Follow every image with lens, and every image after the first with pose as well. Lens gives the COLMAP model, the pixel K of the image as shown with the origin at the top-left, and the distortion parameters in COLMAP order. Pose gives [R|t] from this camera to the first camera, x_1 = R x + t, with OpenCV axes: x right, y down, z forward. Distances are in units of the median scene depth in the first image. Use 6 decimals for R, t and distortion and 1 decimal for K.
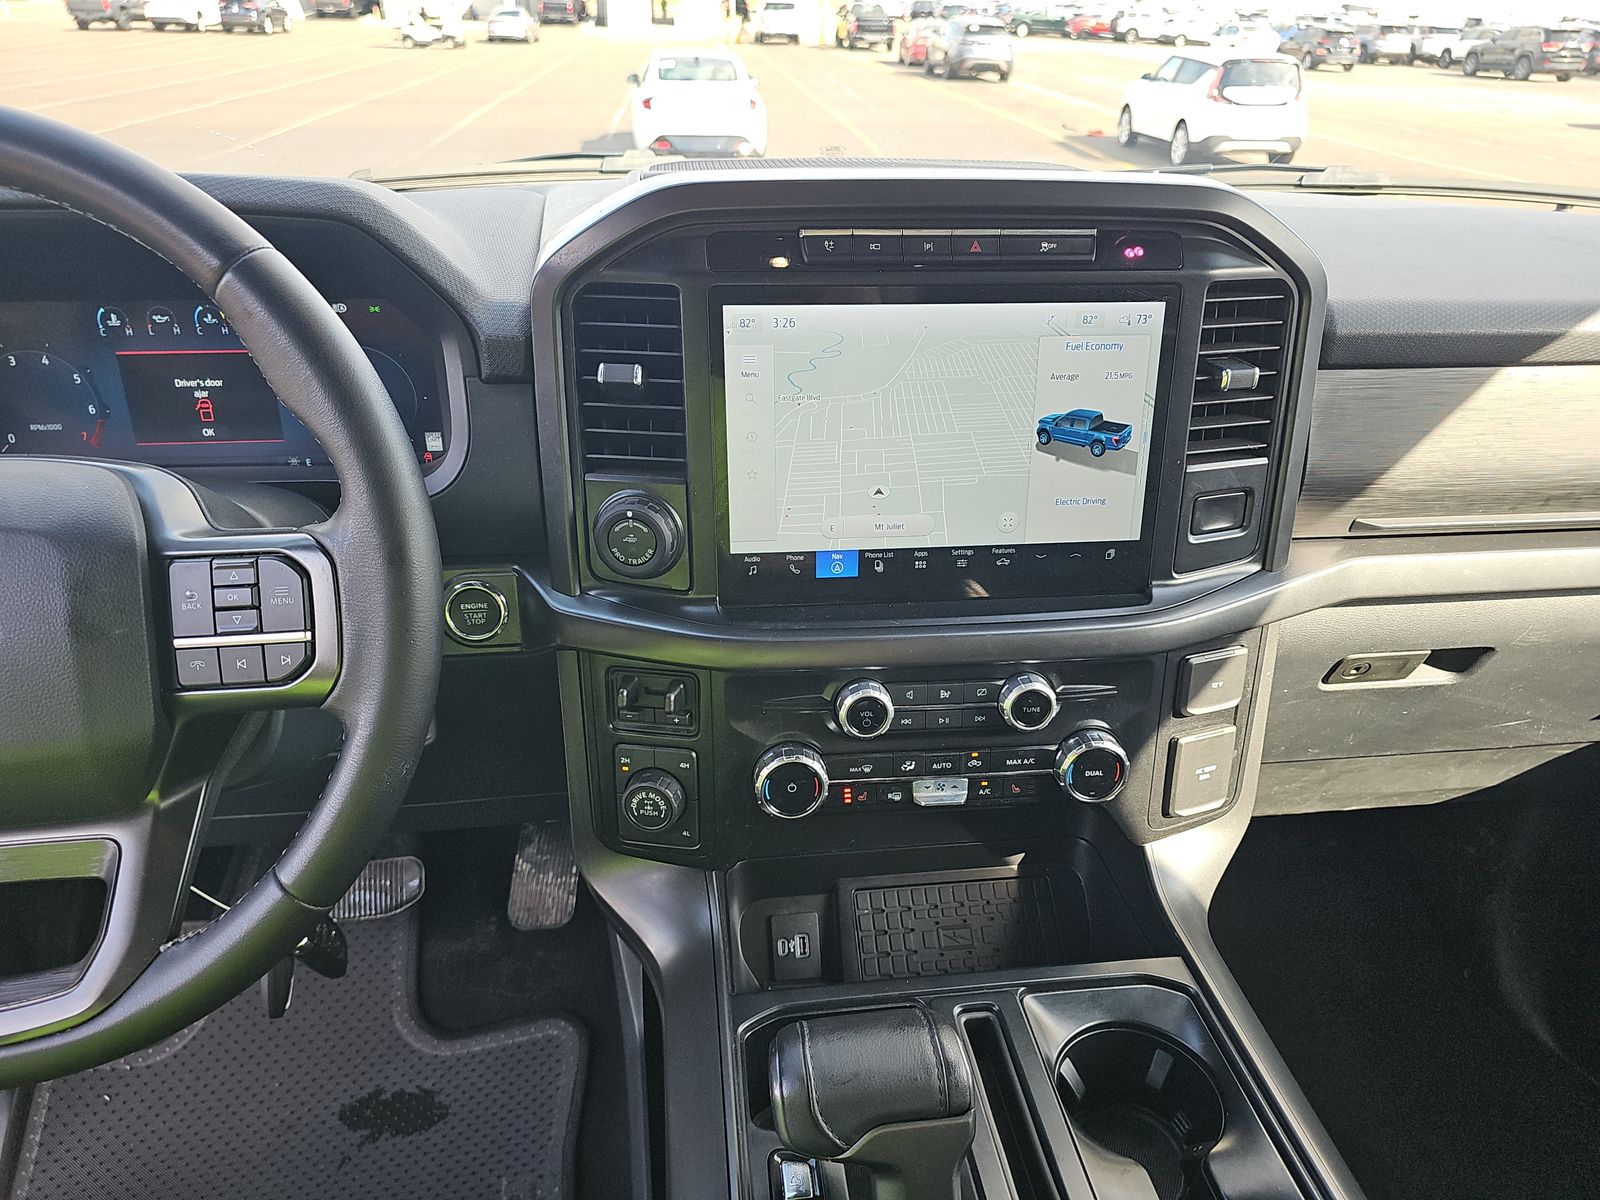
lens RADIAL K [[1075.8, 0, 817.5], [0, 1075.8, 595.9], [0, 0, 1]] dist [0.027440, -0.030946]
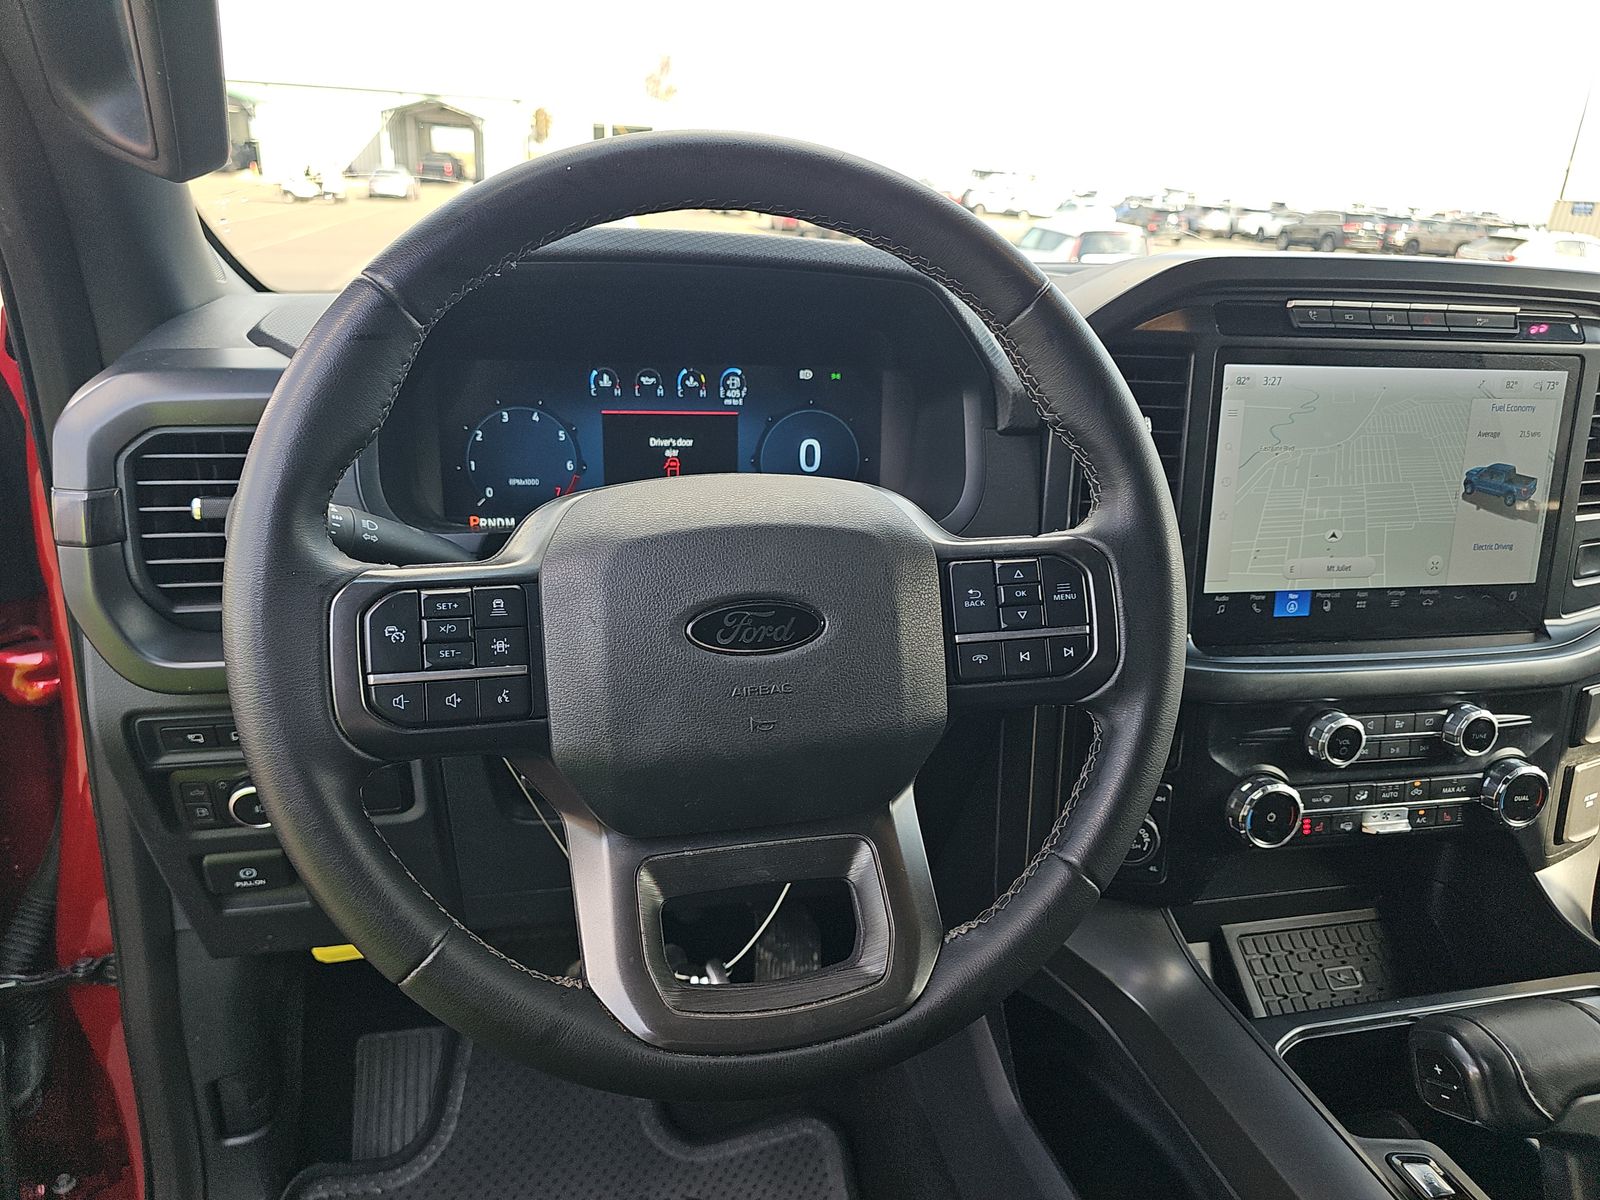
lens RADIAL K [[1075.8, 0, 792.4], [0, 1075.8, 587.3], [0, 0, 1]] dist [0.027440, -0.030946]
pose [[0.995514, -0.006609, 0.094384, -0.563146], [0.019394, 0.990629, -0.135194, 0.087709], [-0.092606, 0.136418, 0.986313, -0.022122]]
